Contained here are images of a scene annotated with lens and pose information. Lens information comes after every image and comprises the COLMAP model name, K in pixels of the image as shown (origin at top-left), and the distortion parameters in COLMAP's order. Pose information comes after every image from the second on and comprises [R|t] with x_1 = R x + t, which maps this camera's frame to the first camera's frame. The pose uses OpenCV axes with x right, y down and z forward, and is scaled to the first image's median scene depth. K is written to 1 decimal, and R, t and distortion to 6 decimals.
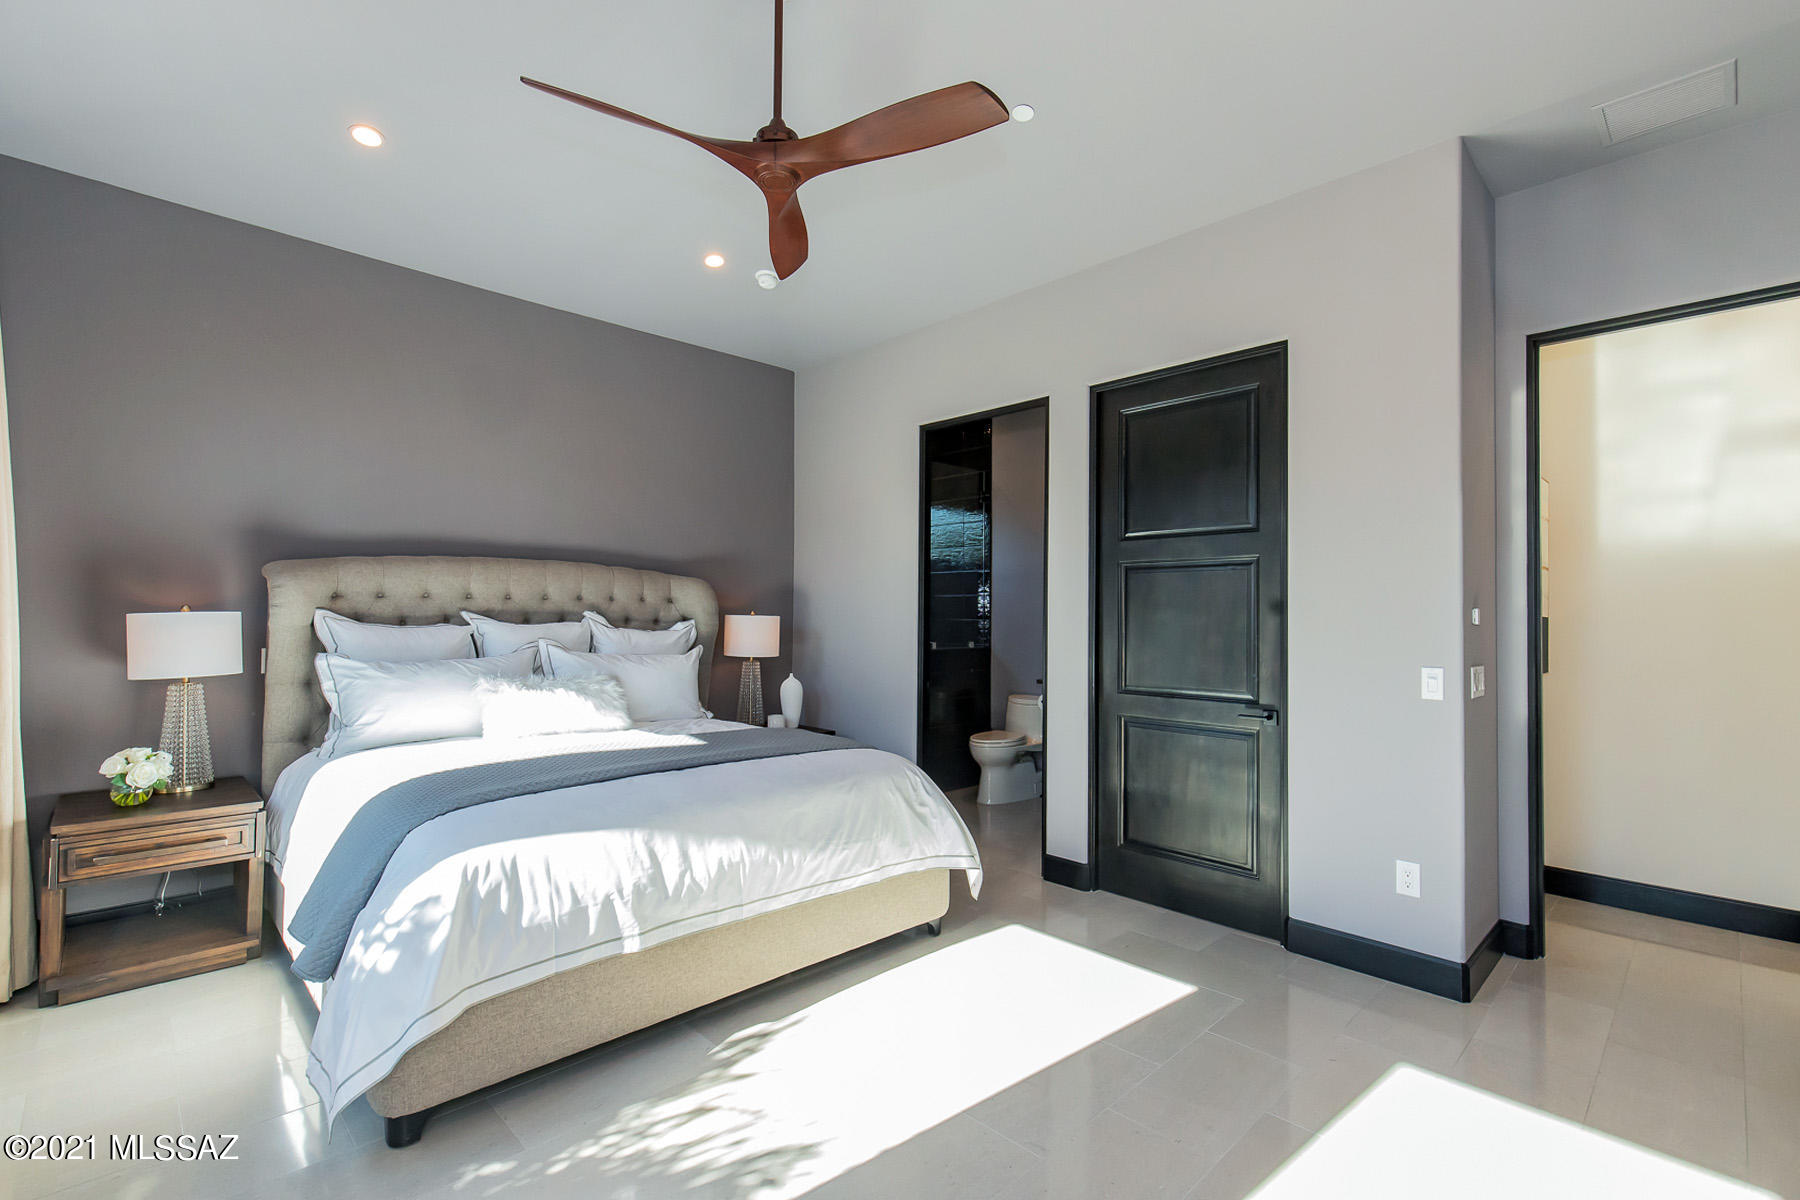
lens RADIAL K [[792.6, 0, 893.7], [0, 792.6, 599.7], [0, 0, 1]] dist [0.003691, 0.000299]
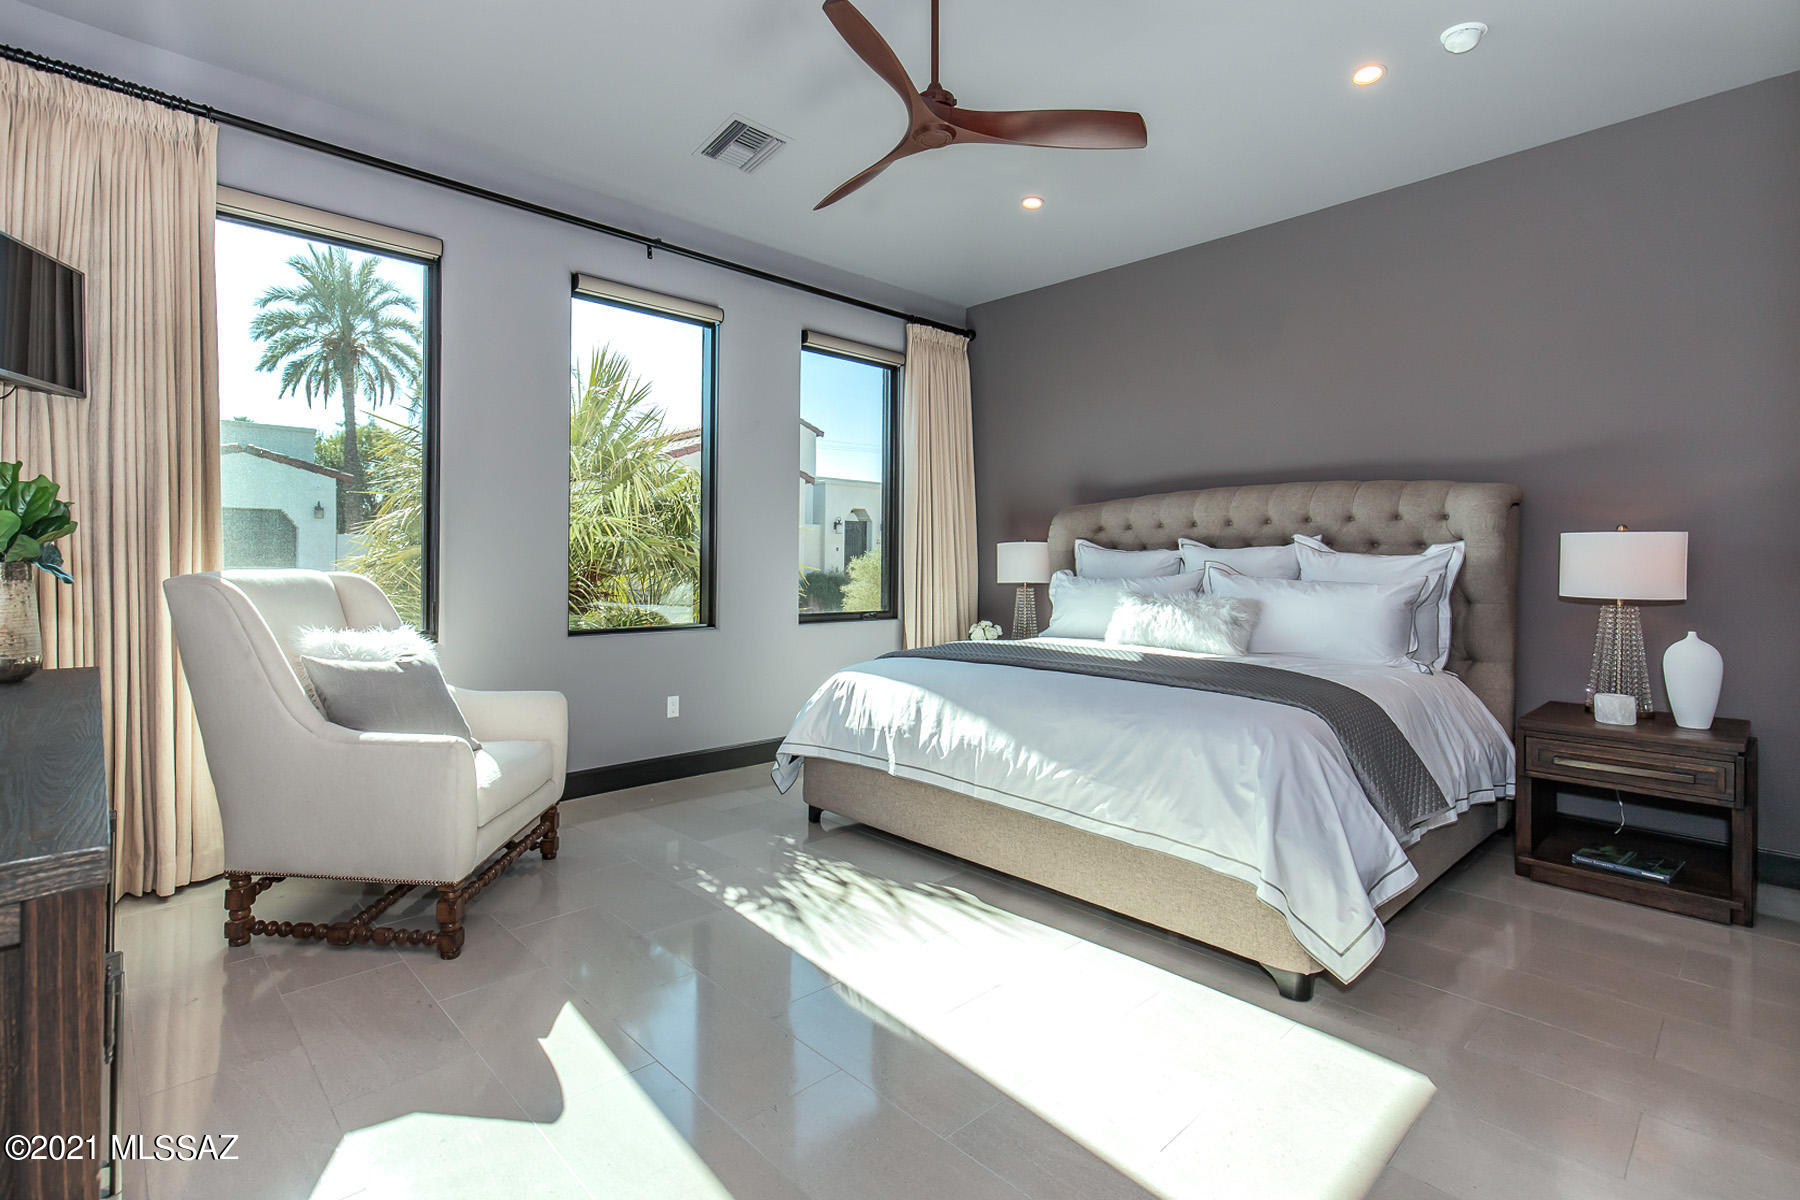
lens RADIAL K [[841.8, 0, 894.8], [0, 841.8, 590.9], [0, 0, 1]] dist [0.014456, -0.001763]
pose [[0.003835, 0.021492, -0.999762, 1.007498], [0.016239, 0.999636, 0.021552, 0.088359], [0.999861, -0.016317, 0.003485, 0.908794]]
